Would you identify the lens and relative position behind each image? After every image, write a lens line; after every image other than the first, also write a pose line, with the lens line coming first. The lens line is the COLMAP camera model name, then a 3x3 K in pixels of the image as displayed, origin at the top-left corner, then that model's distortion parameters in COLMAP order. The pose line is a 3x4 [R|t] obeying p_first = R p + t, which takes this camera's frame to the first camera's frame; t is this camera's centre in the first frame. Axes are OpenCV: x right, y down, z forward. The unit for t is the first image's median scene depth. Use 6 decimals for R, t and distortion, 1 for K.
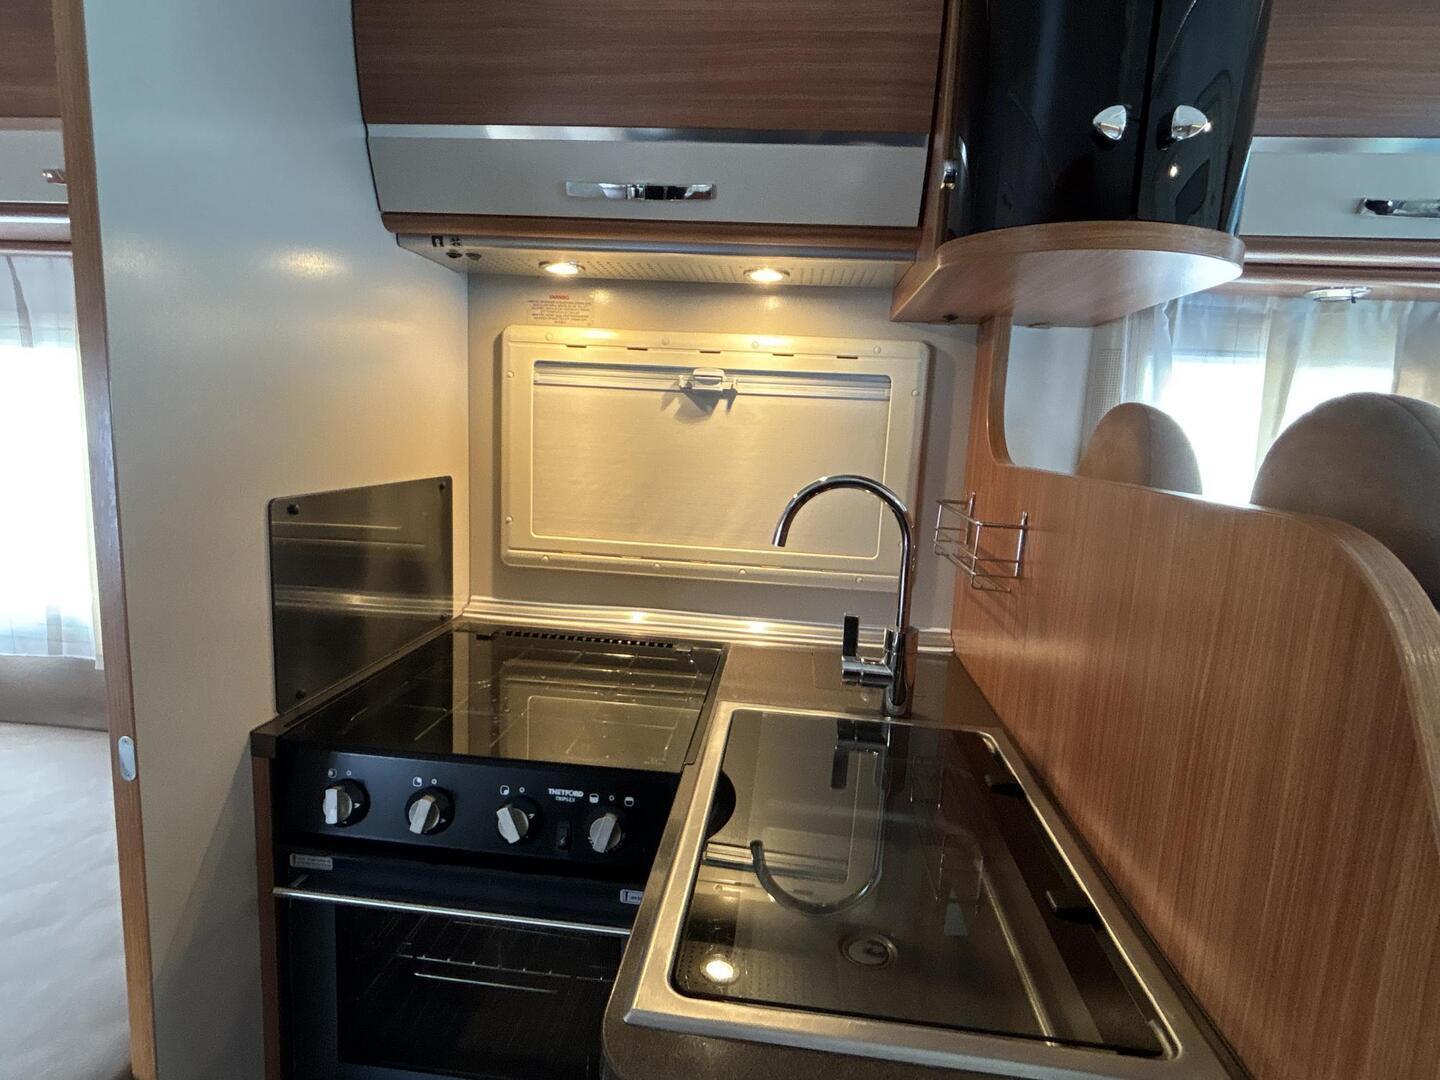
lens RADIAL K [[770.3, 0, 724.2], [0, 770.3, 540.5], [0, 0, 1]] dist [0.002553, -0.000247]
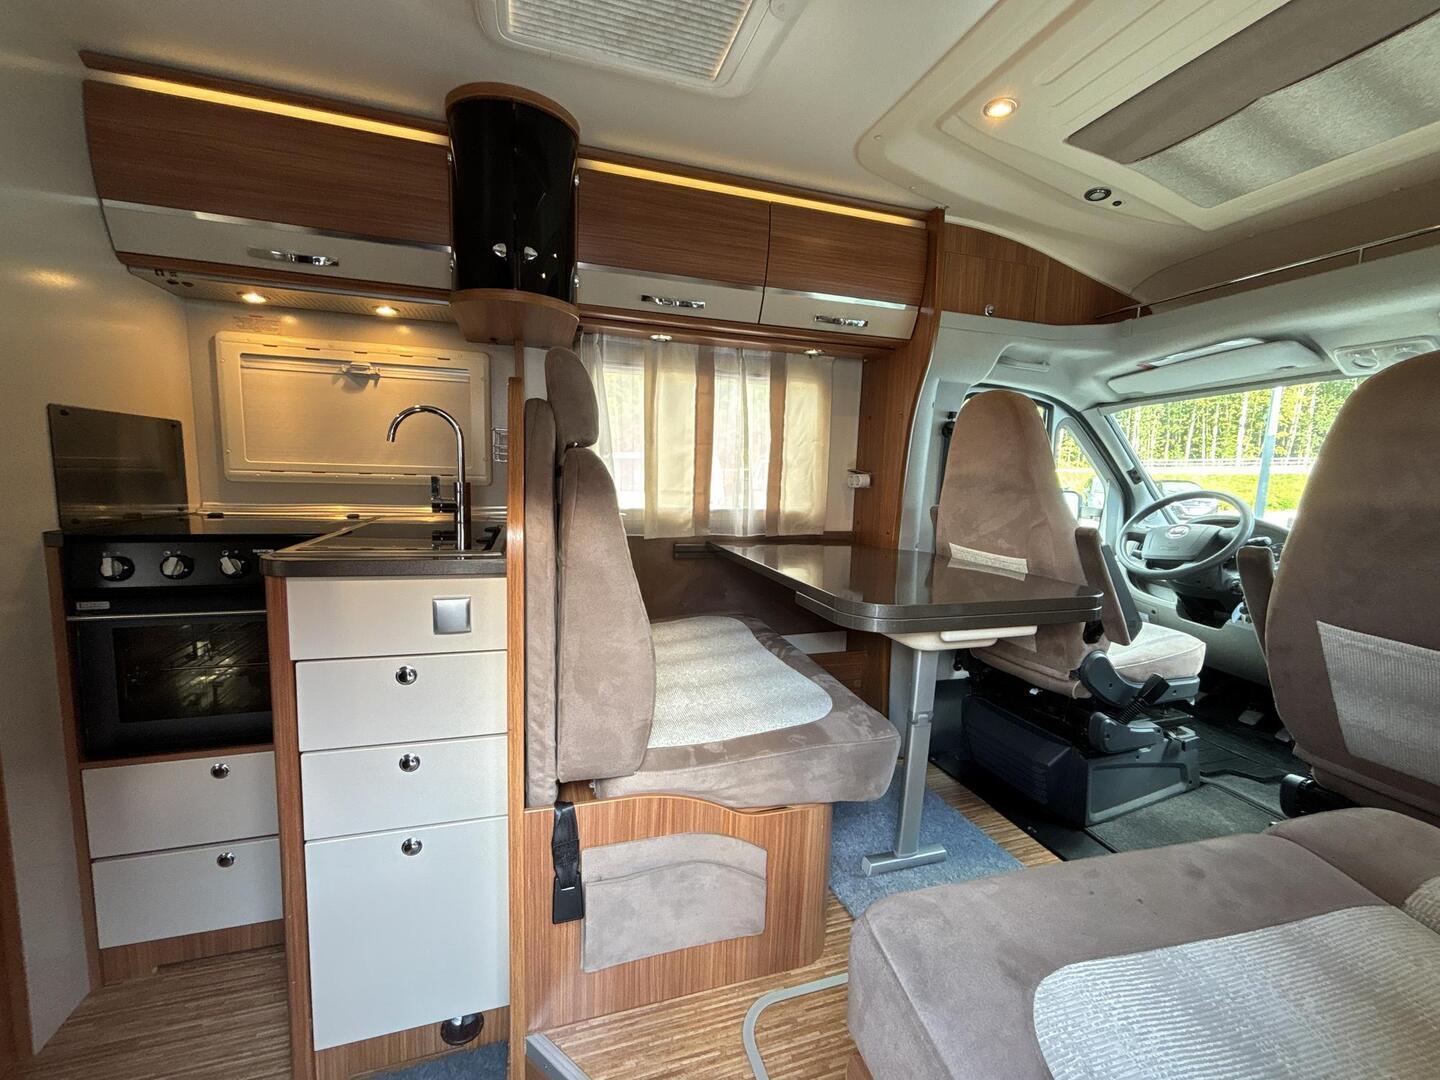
lens RADIAL K [[585.9, 0, 713.7], [0, 585.9, 540.1], [0, 0, 1]] dist [0.011820, -0.002166]
pose [[0.924155, -0.064670, 0.376505, 0.204326], [0.072509, 0.997345, -0.006671, 0.267868], [-0.375074, 0.033465, 0.926390, -0.580983]]
